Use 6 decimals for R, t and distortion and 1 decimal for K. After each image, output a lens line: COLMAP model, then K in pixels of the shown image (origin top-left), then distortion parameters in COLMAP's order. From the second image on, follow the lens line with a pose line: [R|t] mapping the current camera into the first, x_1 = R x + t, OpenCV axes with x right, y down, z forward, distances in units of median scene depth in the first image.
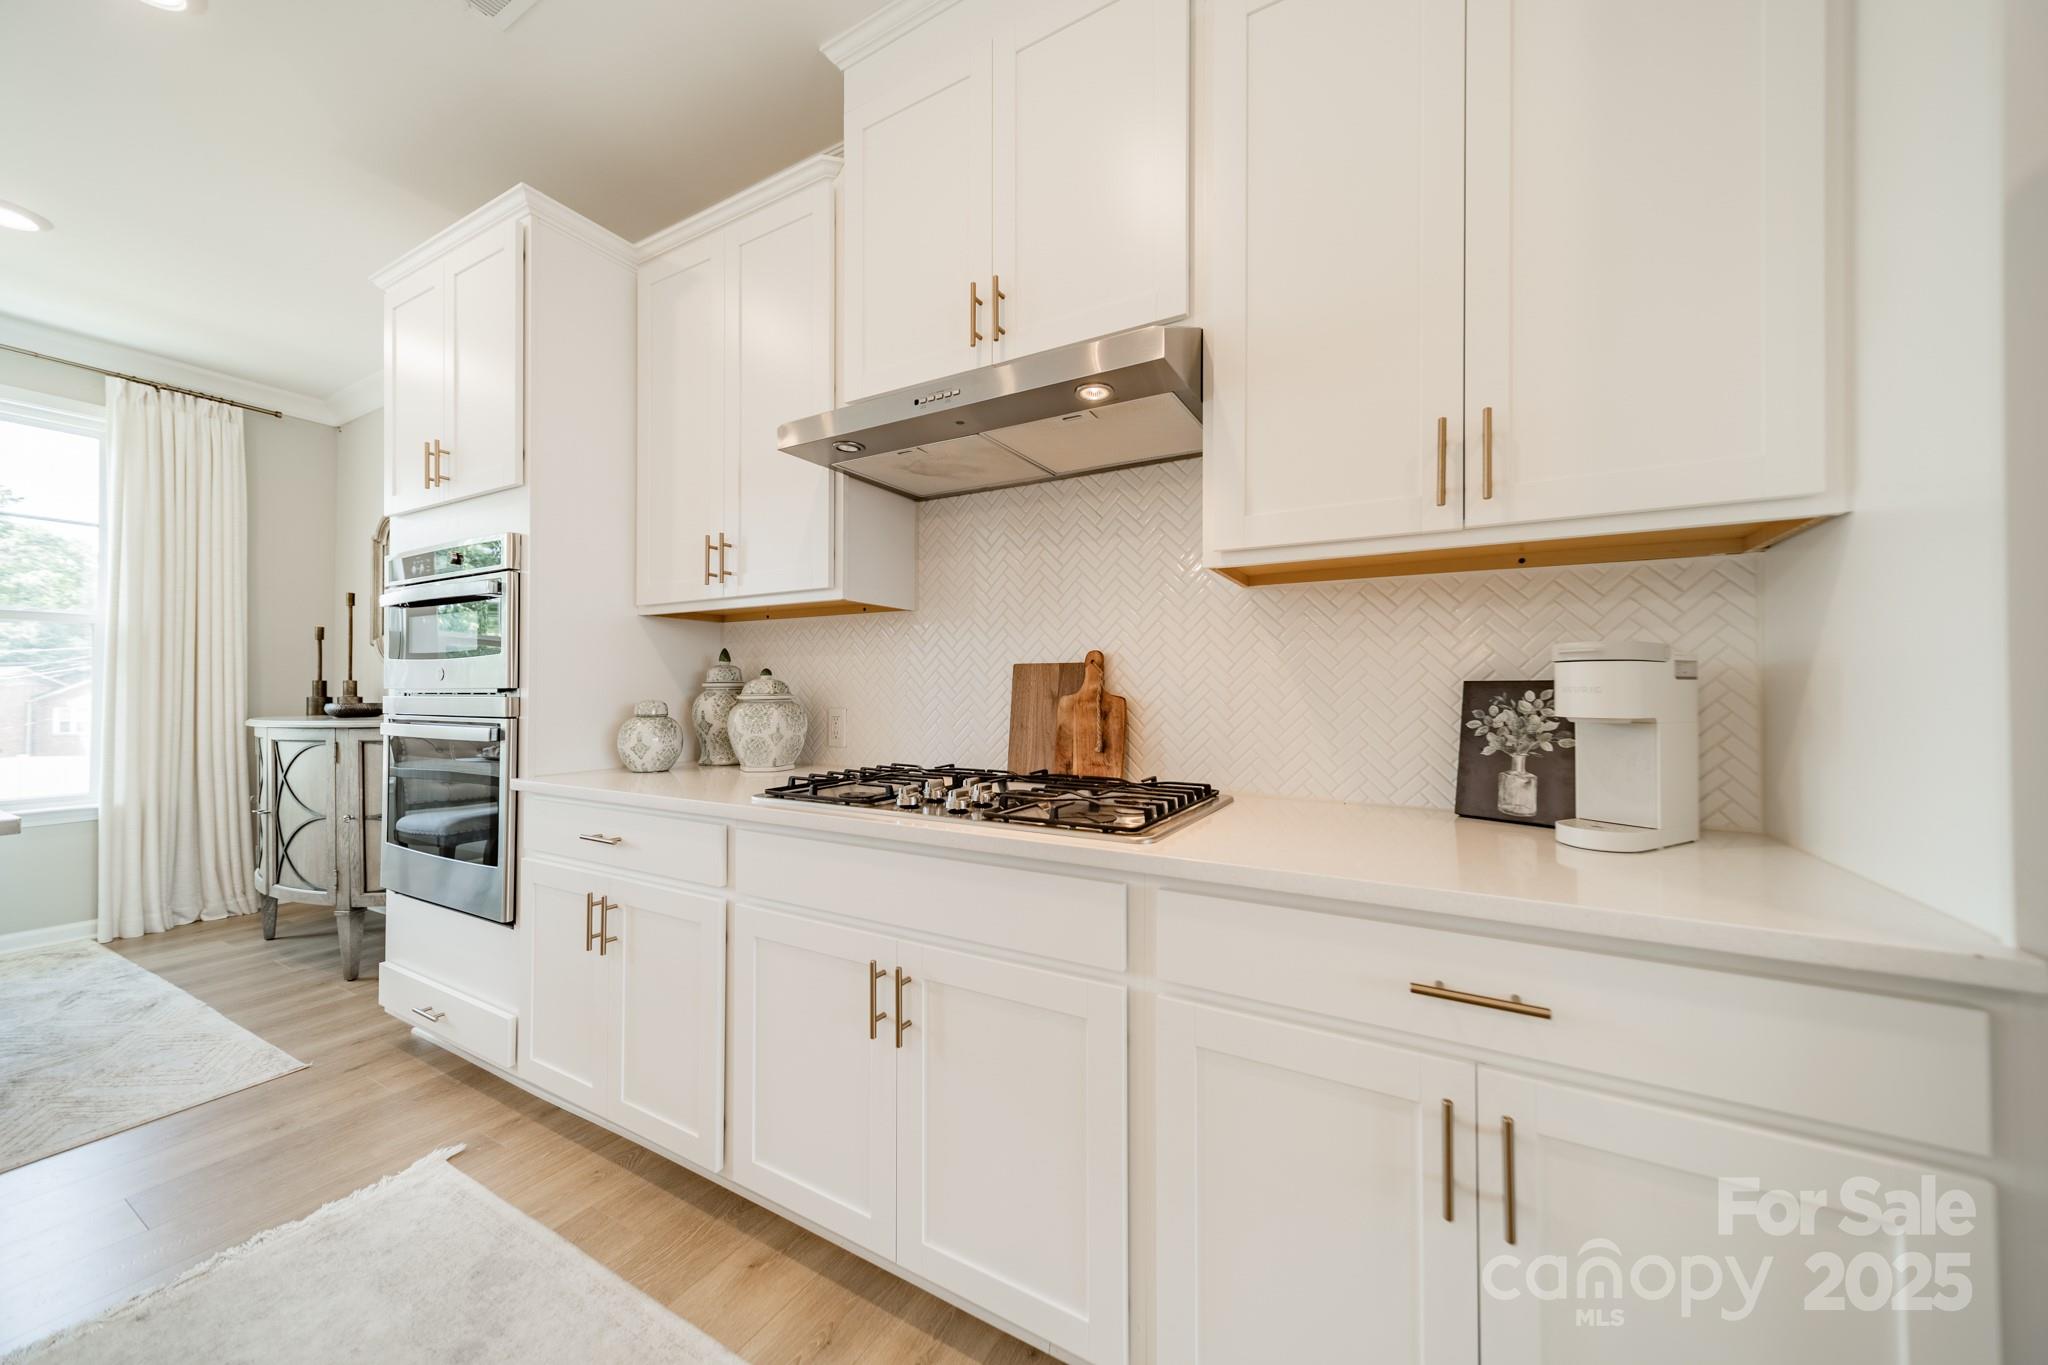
lens RADIAL K [[719.0, 0, 1026.7], [0, 719.0, 682.7], [0, 0, 1]] dist [0.008301, 0.000232]
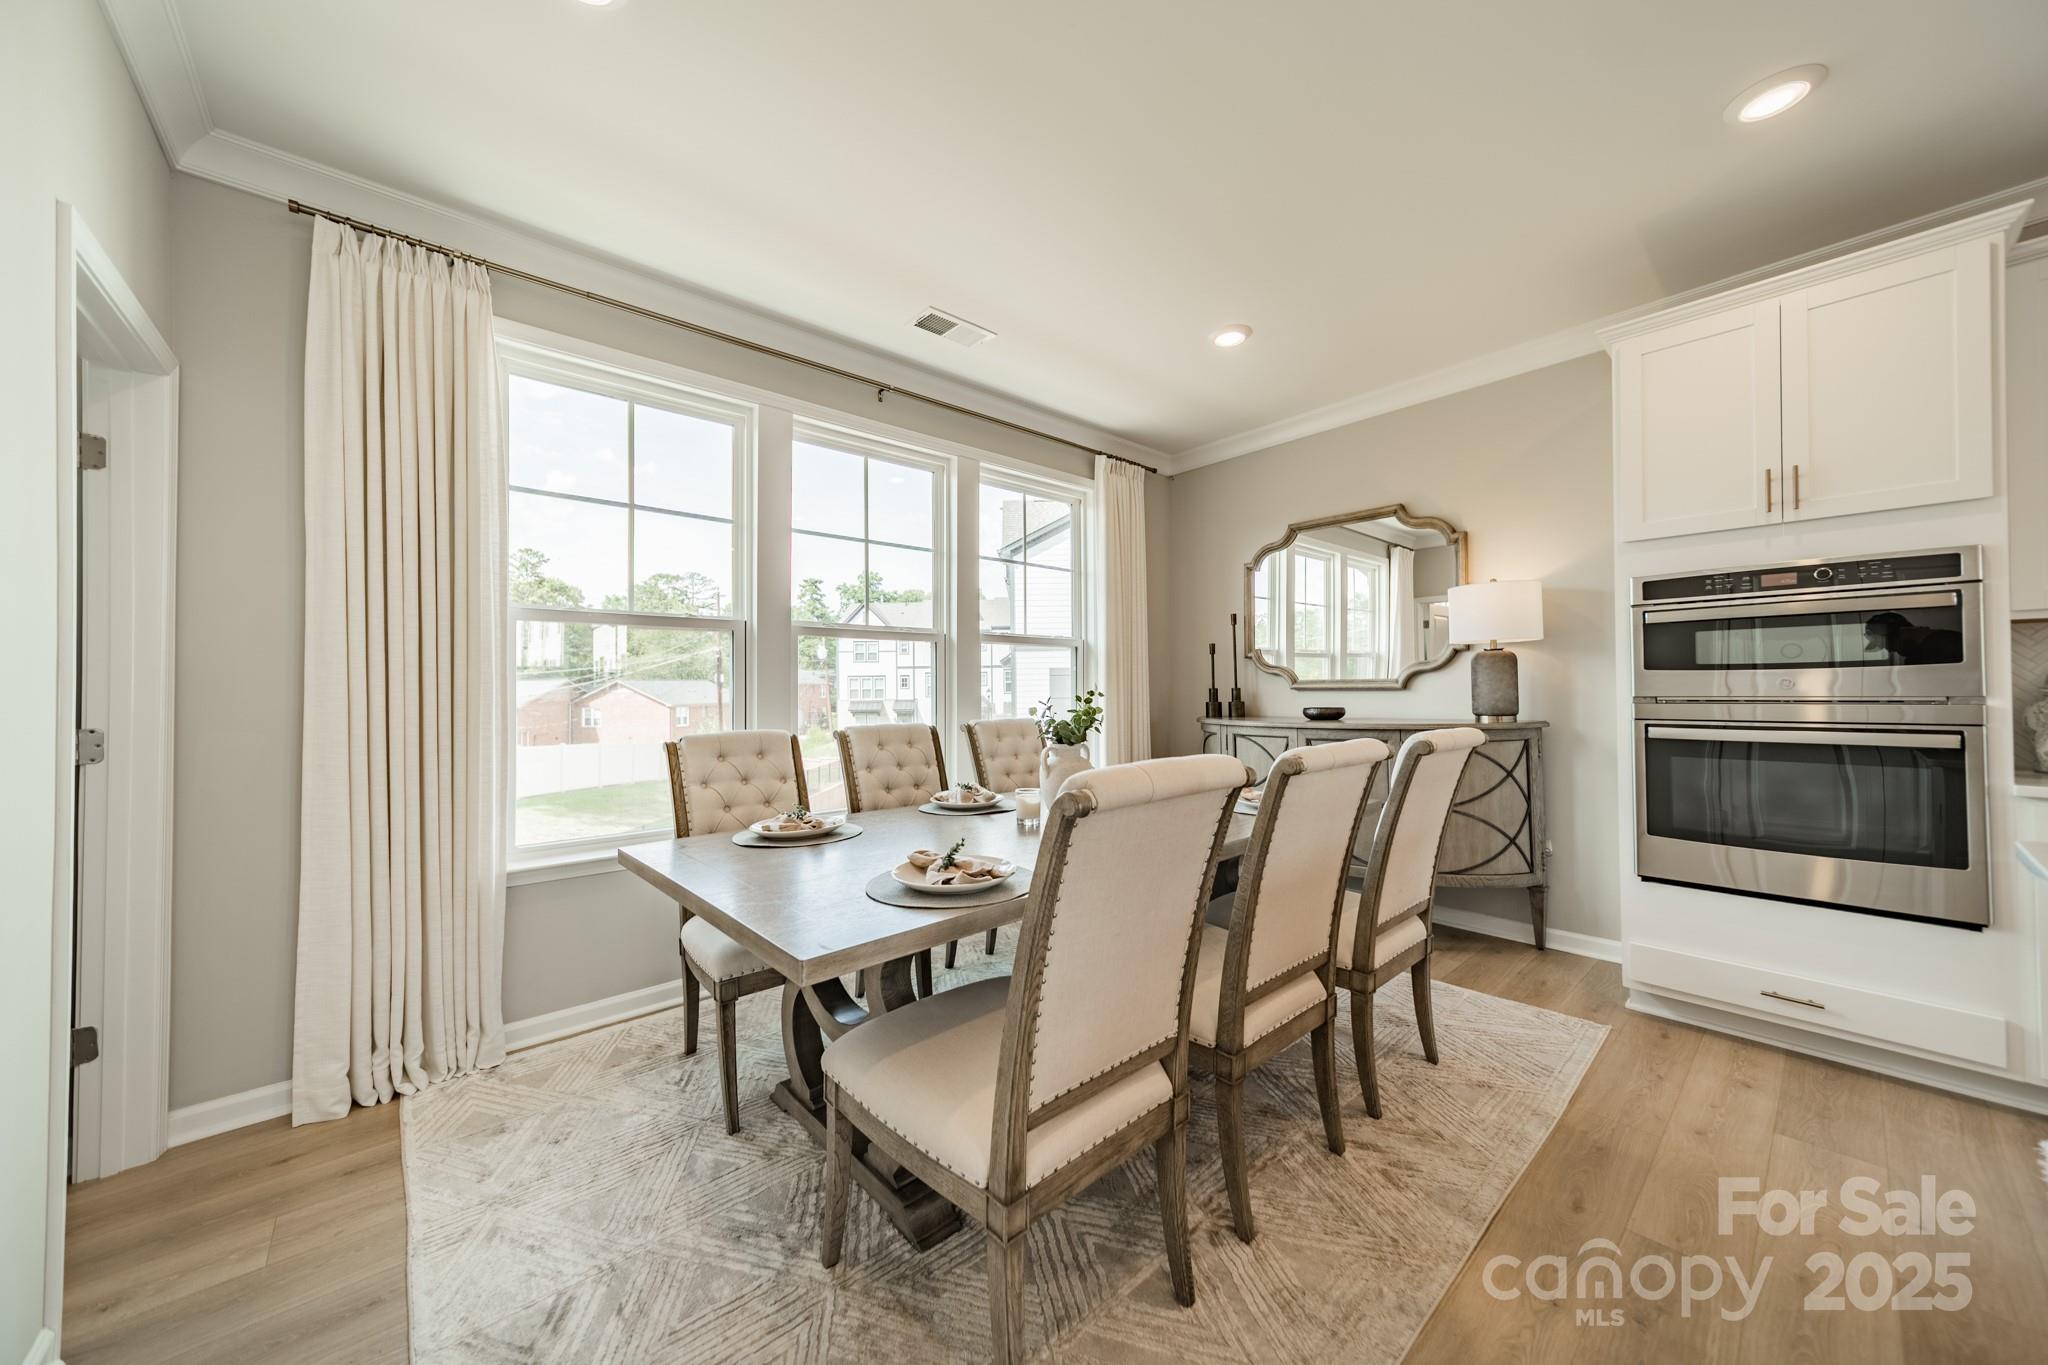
lens RADIAL K [[719.0, 0, 1026.7], [0, 719.0, 682.7], [0, 0, 1]] dist [0.008301, 0.000232]
pose [[0.944840, -0.012486, -0.327294, -1.650814], [0.012829, 0.999917, -0.001111, -0.027479], [0.327281, -0.003150, 0.944922, -0.419326]]
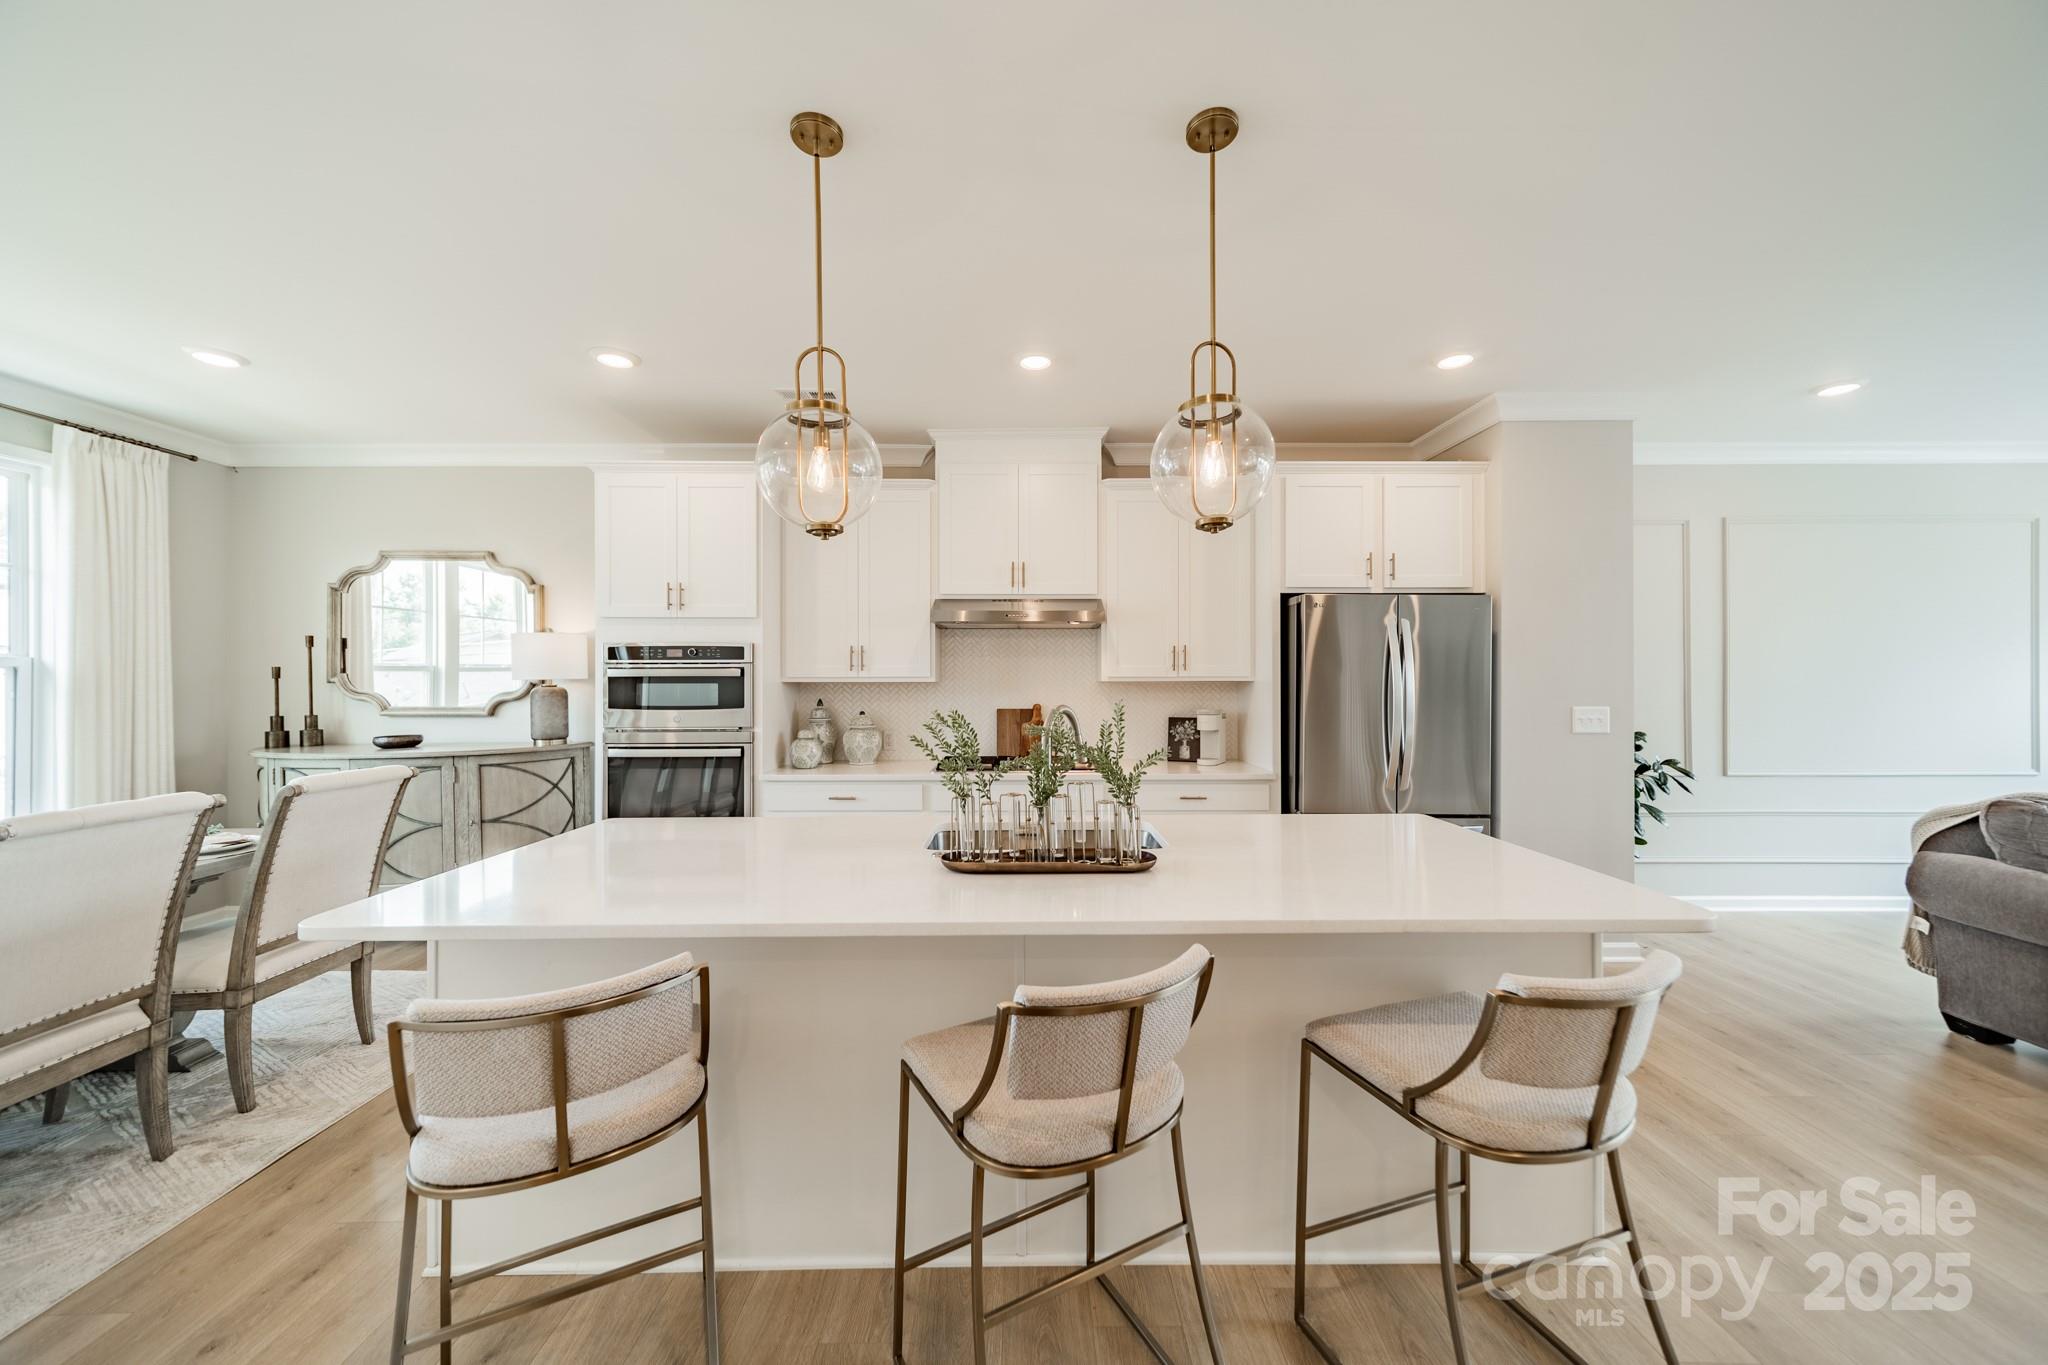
lens RADIAL K [[719.0, 0, 1026.7], [0, 719.0, 682.7], [0, 0, 1]] dist [0.008301, 0.000232]
pose [[0.866829, -0.002880, 0.498597, -1.019597], [-0.002733, 0.999941, 0.010527, -0.126907], [-0.498597, -0.010488, 0.866770, -0.954473]]
